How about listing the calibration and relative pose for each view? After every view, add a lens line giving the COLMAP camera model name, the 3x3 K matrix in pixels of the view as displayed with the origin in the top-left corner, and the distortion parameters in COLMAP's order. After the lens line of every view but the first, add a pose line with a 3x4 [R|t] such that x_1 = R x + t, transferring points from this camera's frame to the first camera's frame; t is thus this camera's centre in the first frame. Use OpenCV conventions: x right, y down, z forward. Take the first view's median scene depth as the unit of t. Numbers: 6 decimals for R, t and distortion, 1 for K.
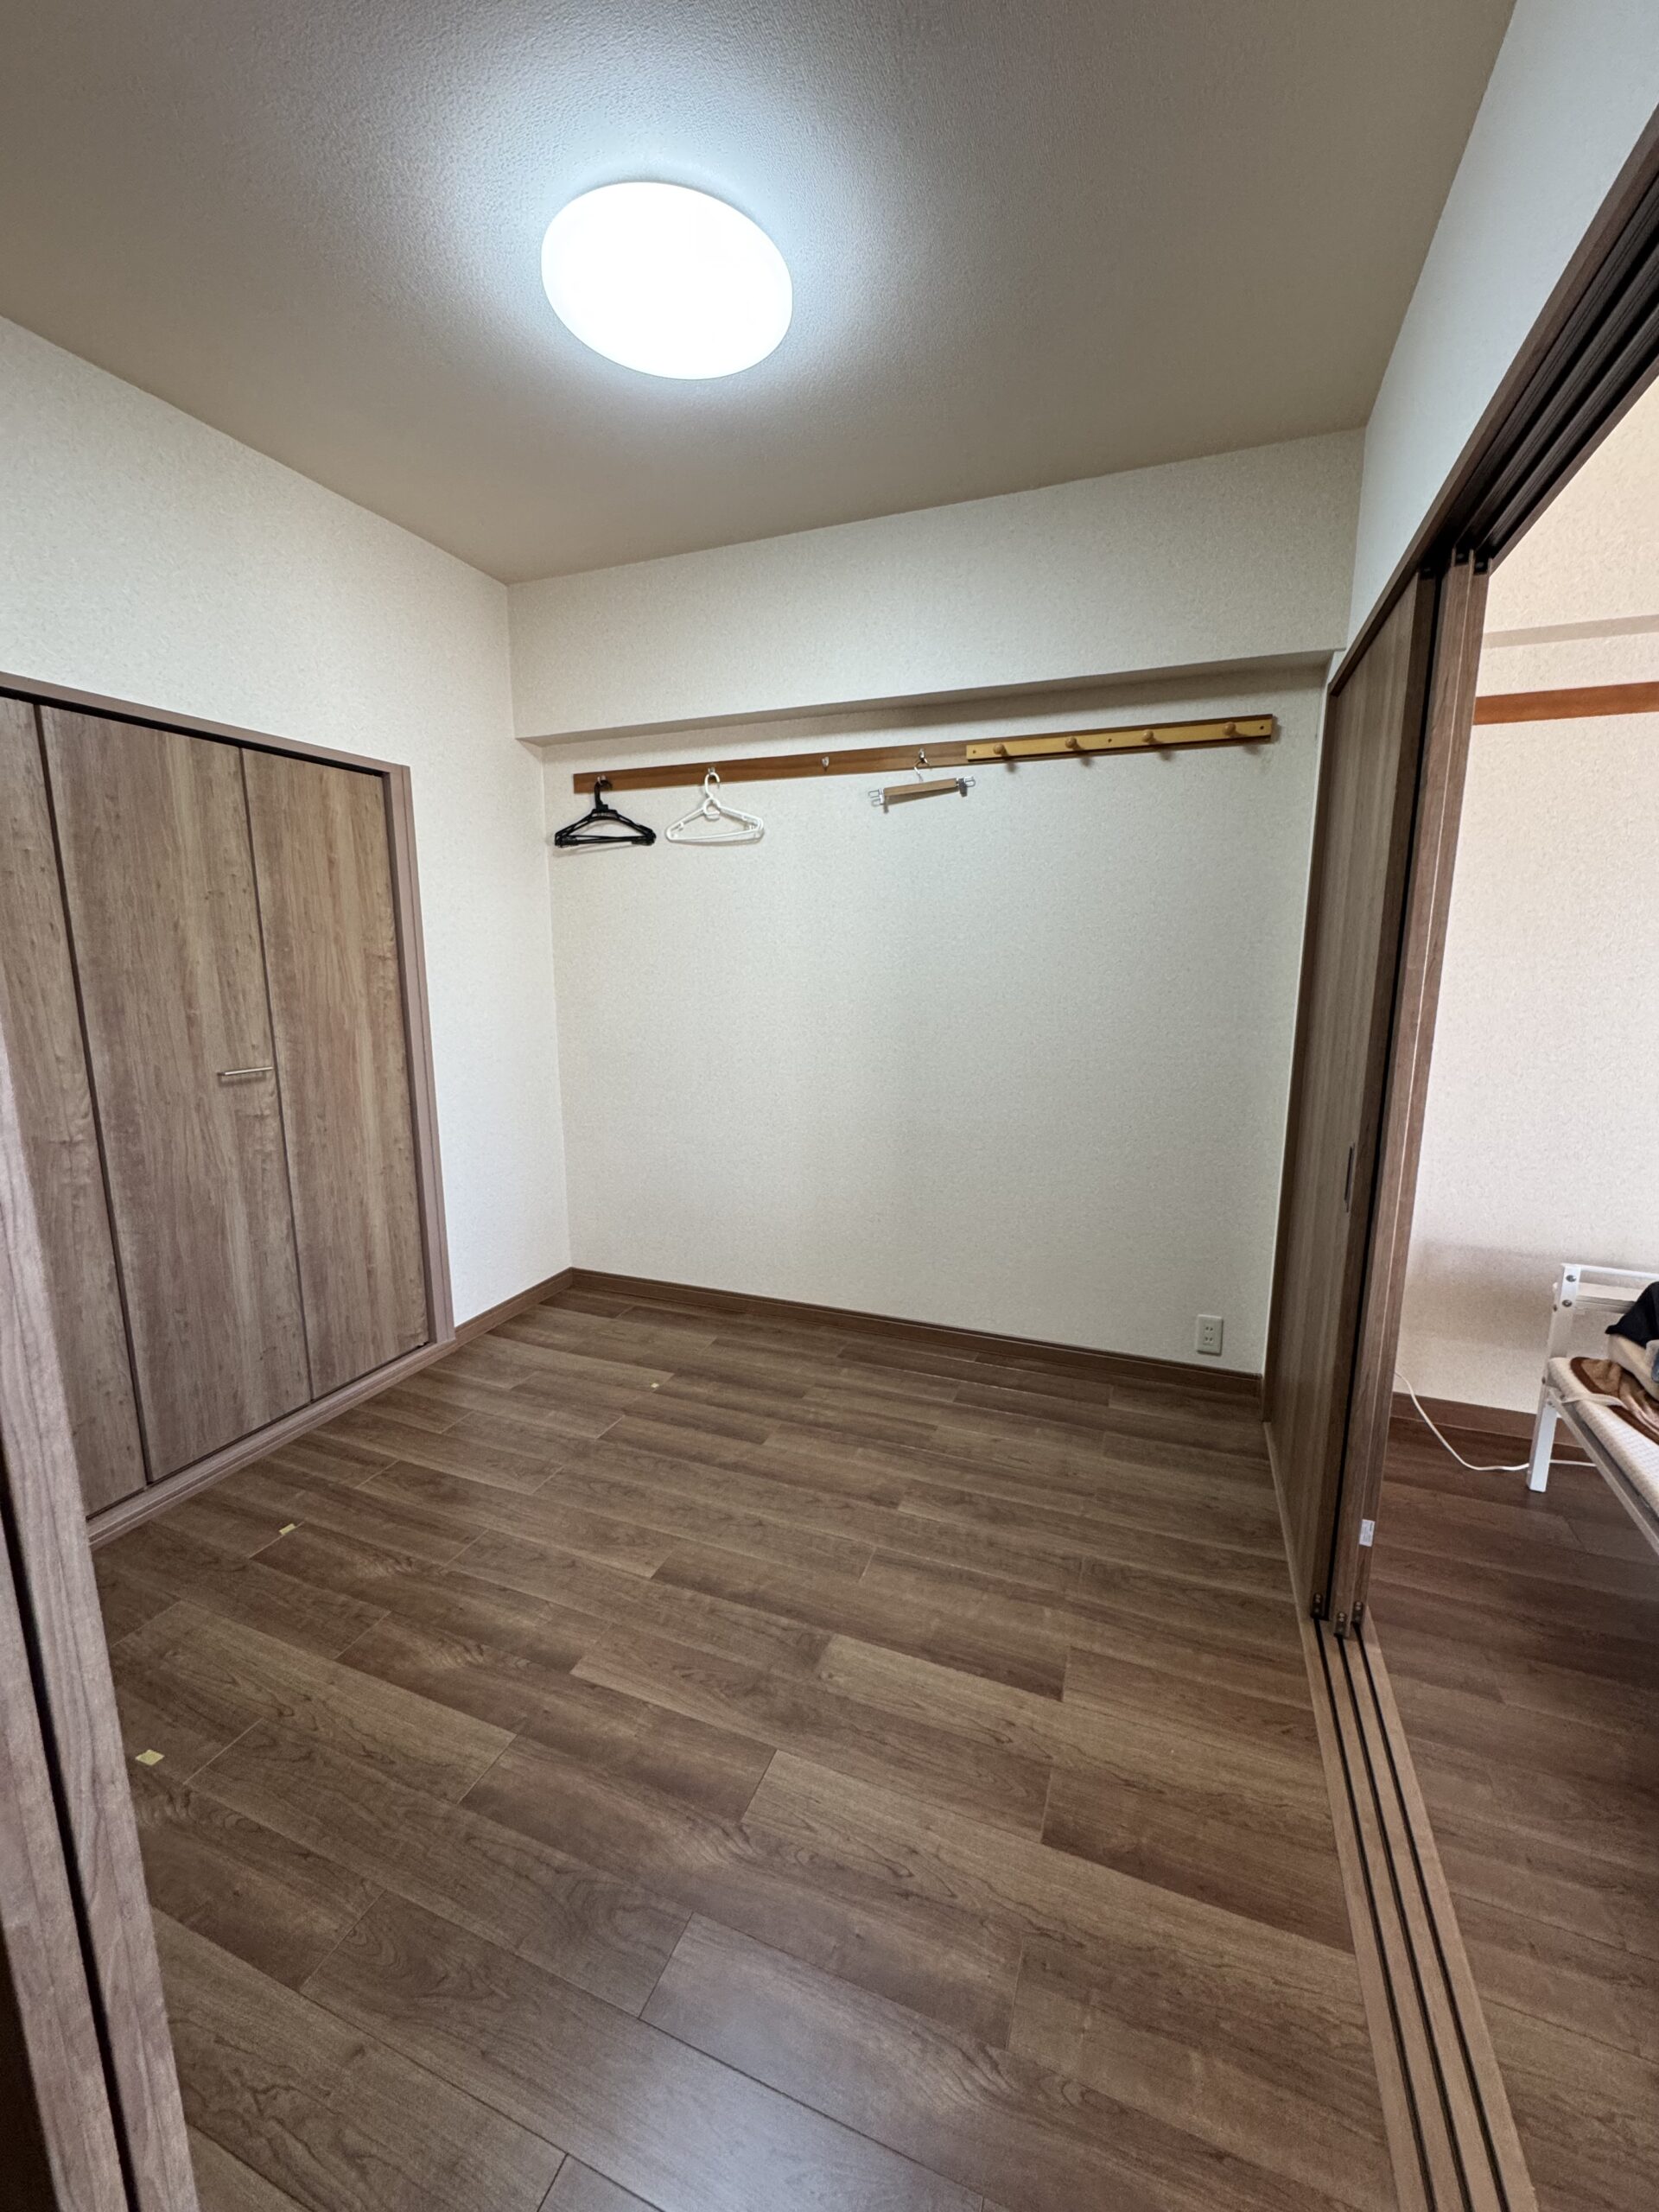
lens RADIAL K [[882.8, 0, 829.5], [0, 882.8, 1106.0], [0, 0, 1]] dist [-0.003327, 0.000063]
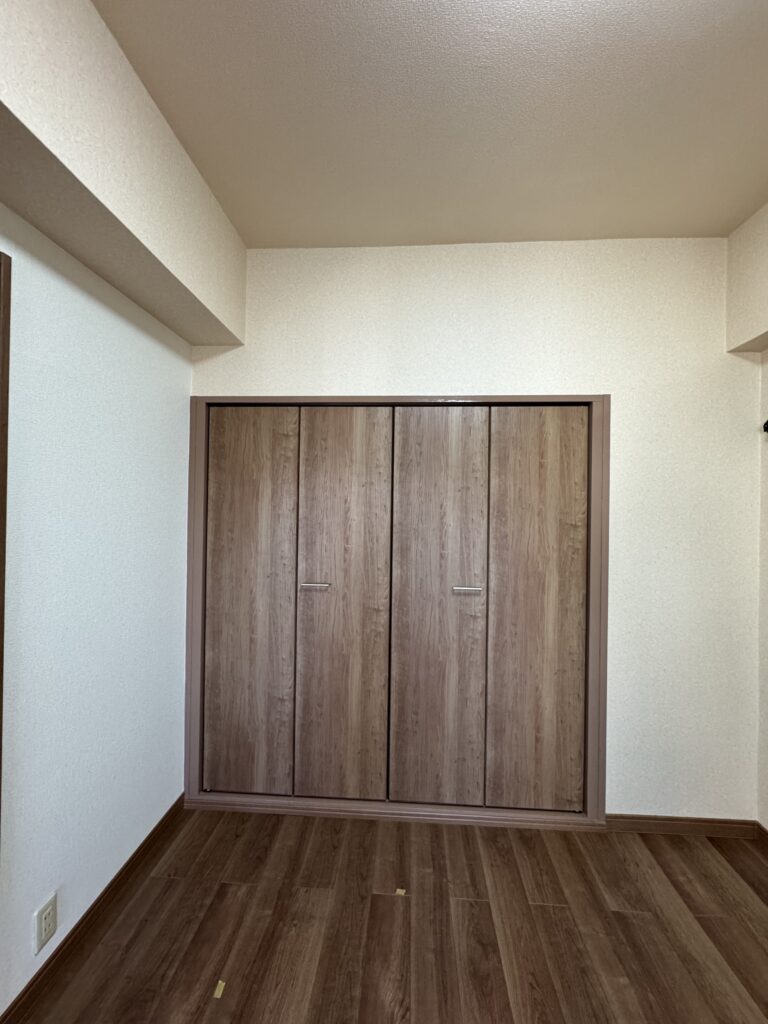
lens RADIAL K [[408.7, 0, 384.0], [0, 408.7, 512.0], [0, 0, 1]] dist [-0.003327, 0.000063]
pose [[0.310686, 0.000628, -0.950512, 0.041862], [-0.178914, 0.982164, -0.057831, -0.105701], [0.933522, 0.188027, 0.305257, 0.550843]]
